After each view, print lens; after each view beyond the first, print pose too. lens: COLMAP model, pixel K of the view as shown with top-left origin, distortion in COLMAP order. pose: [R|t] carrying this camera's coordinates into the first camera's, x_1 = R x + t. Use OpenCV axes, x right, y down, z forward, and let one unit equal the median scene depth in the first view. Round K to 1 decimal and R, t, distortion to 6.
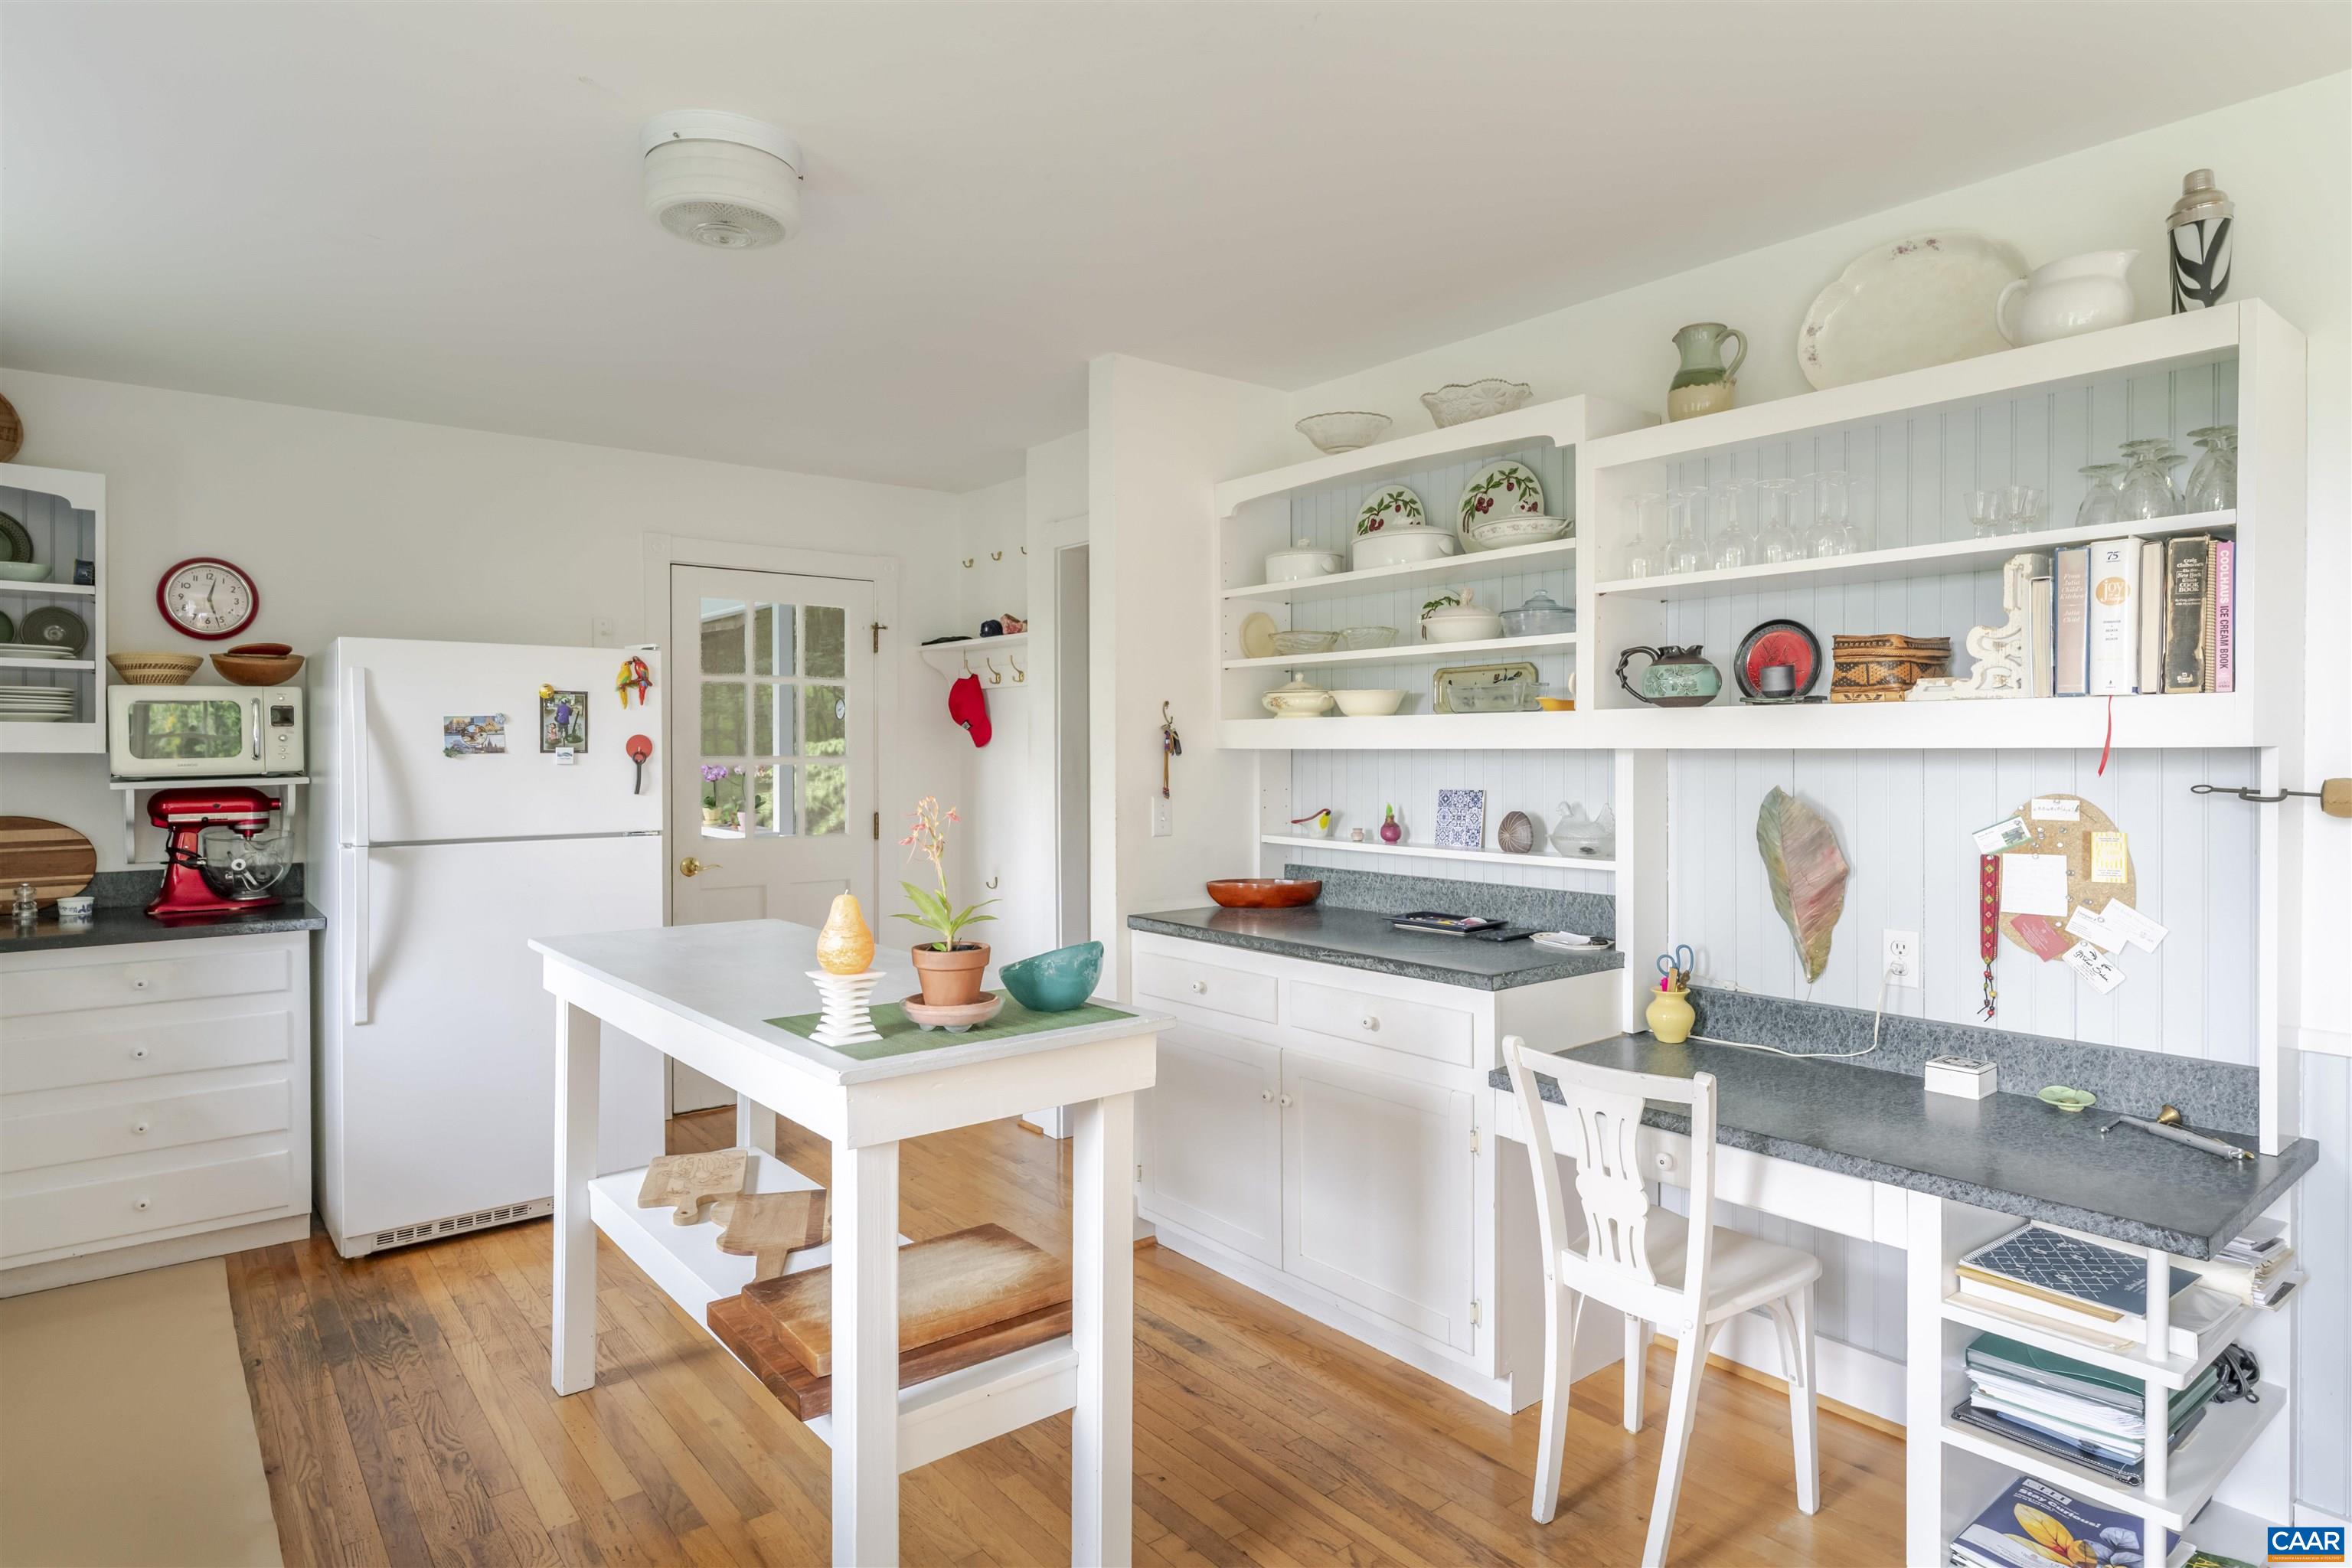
lens RADIAL K [[1314.2, 0, 1179.0], [0, 1314.2, 760.4], [0, 0, 1]] dist [0.002041, 0.000070]
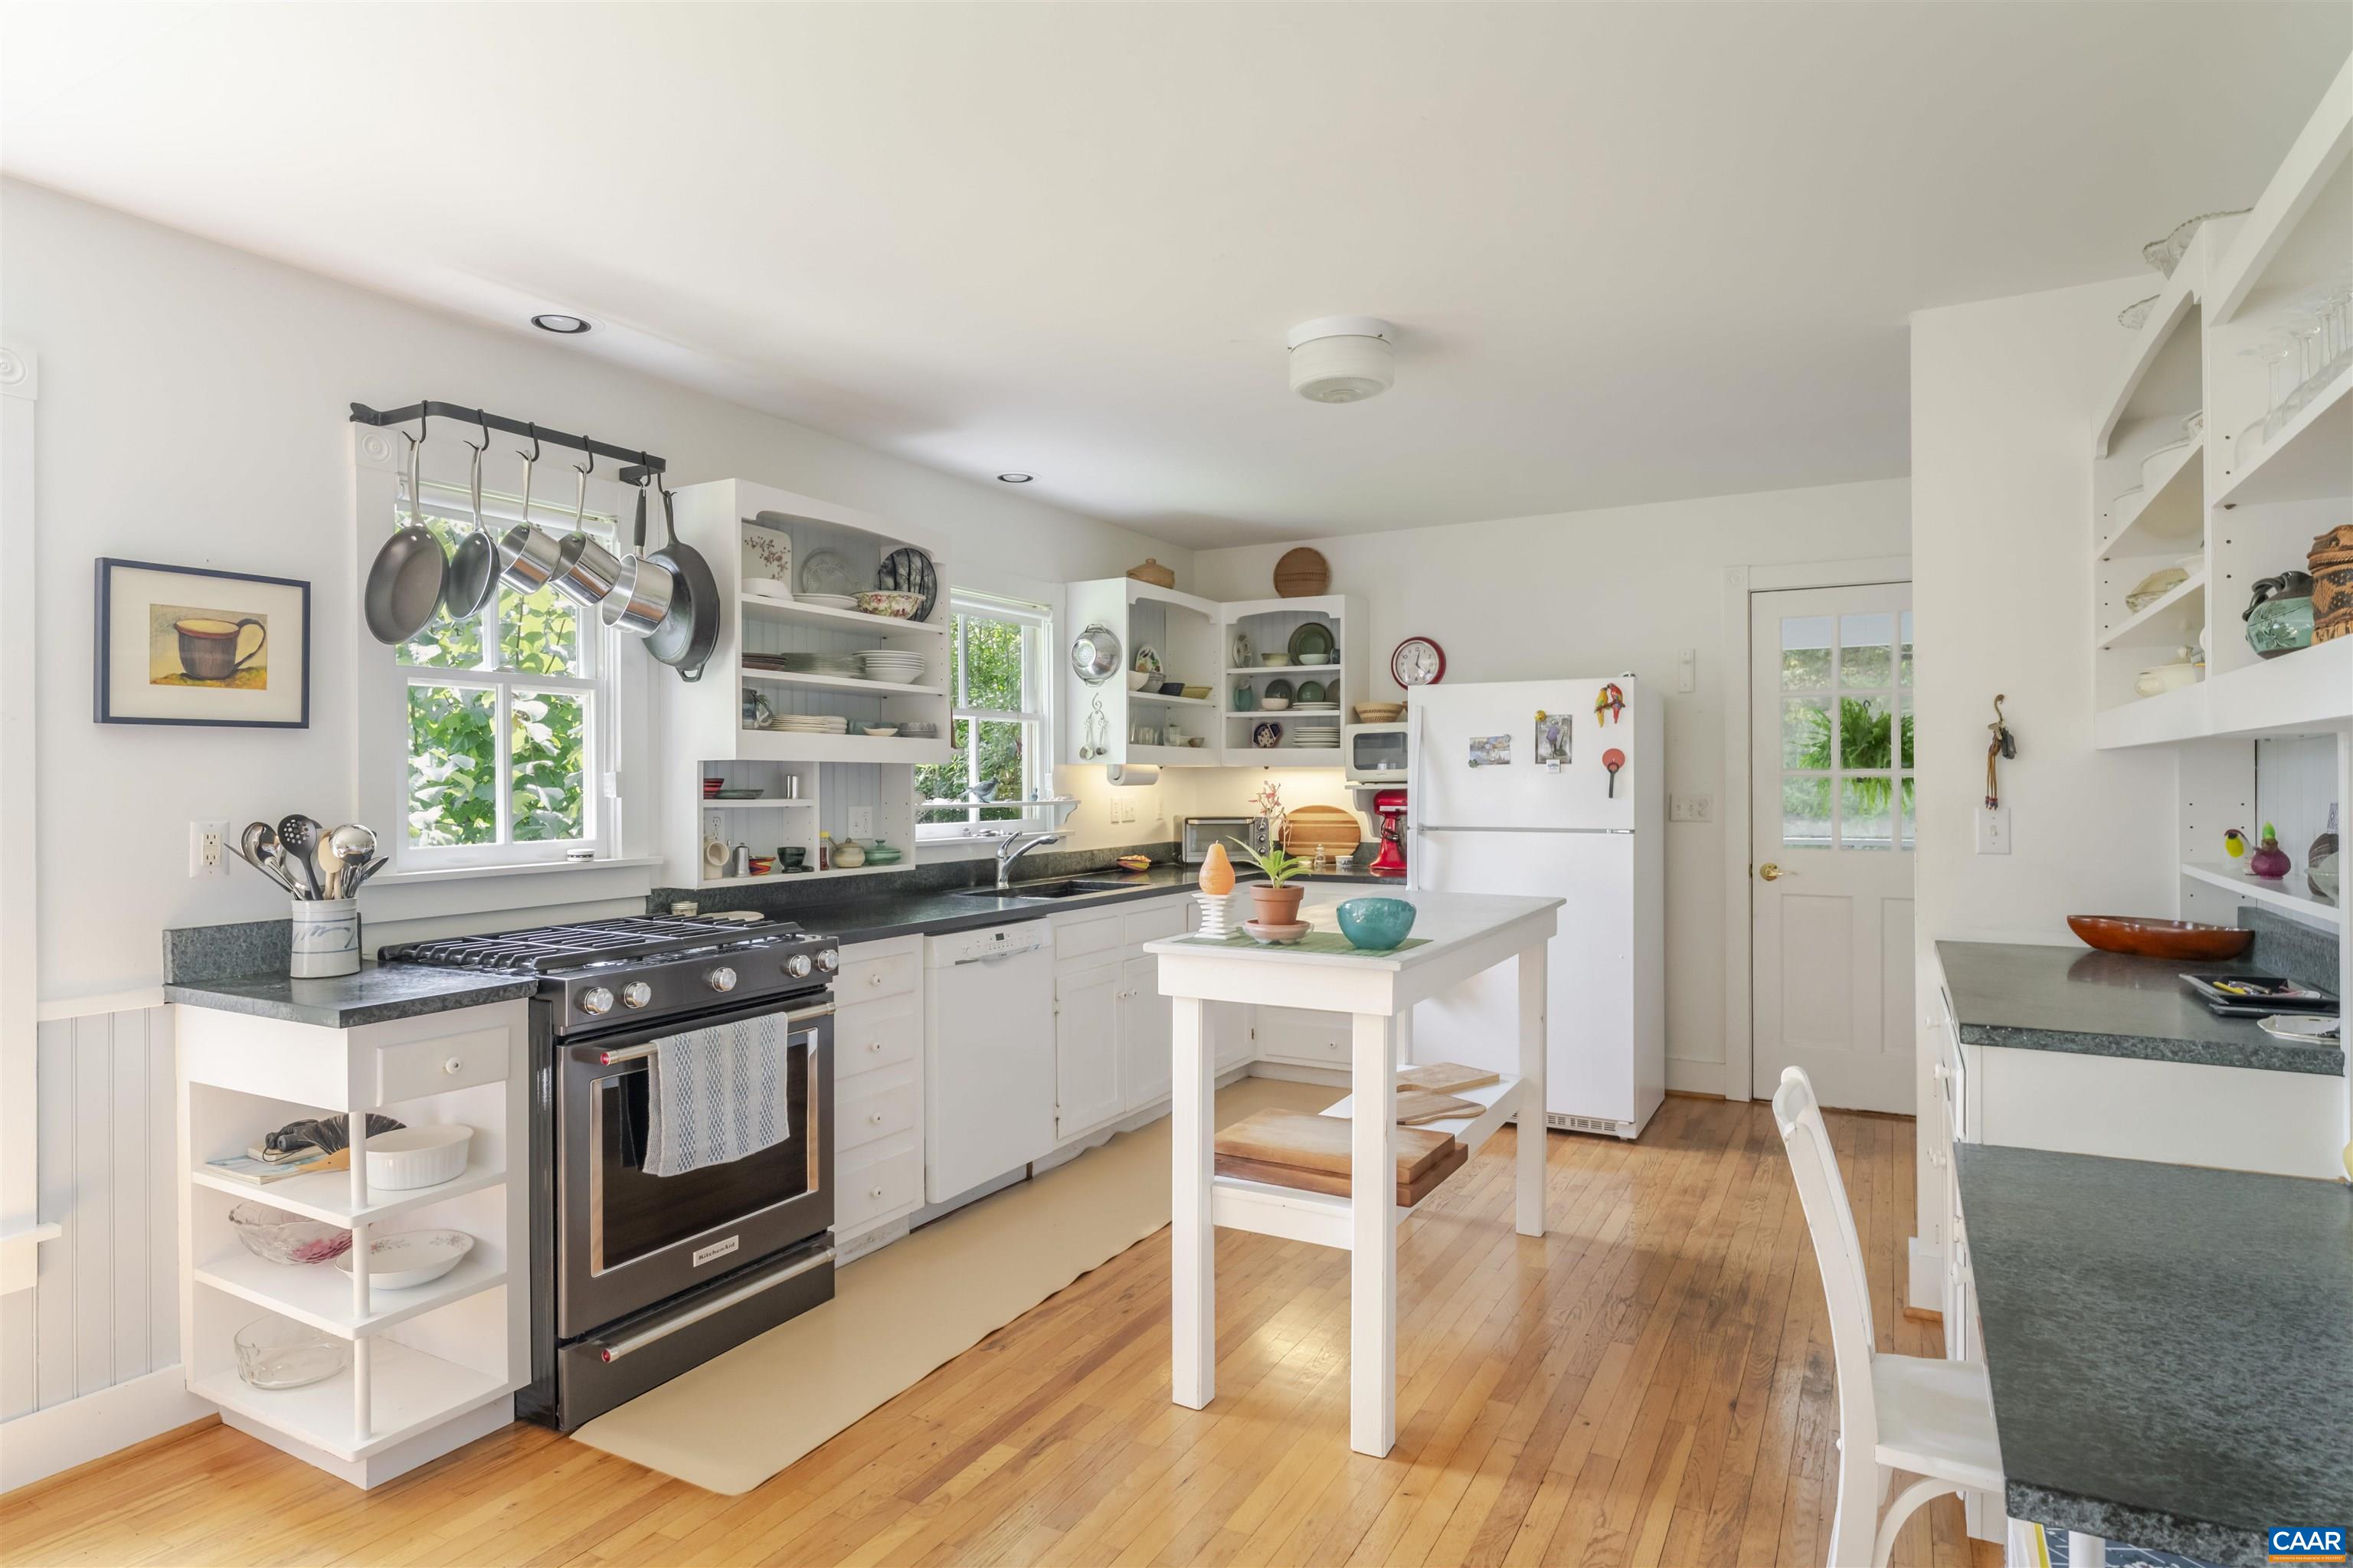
lens RADIAL K [[1314.8, 0, 1171.5], [0, 1314.8, 788.4], [0, 0, 1]] dist [0.002041, 0.000070]
pose [[0.370783, 0.006500, -0.928697, 0.574645], [-0.007791, 0.999962, 0.003889, 0.015870], [0.928687, 0.005793, 0.370819, 0.187236]]
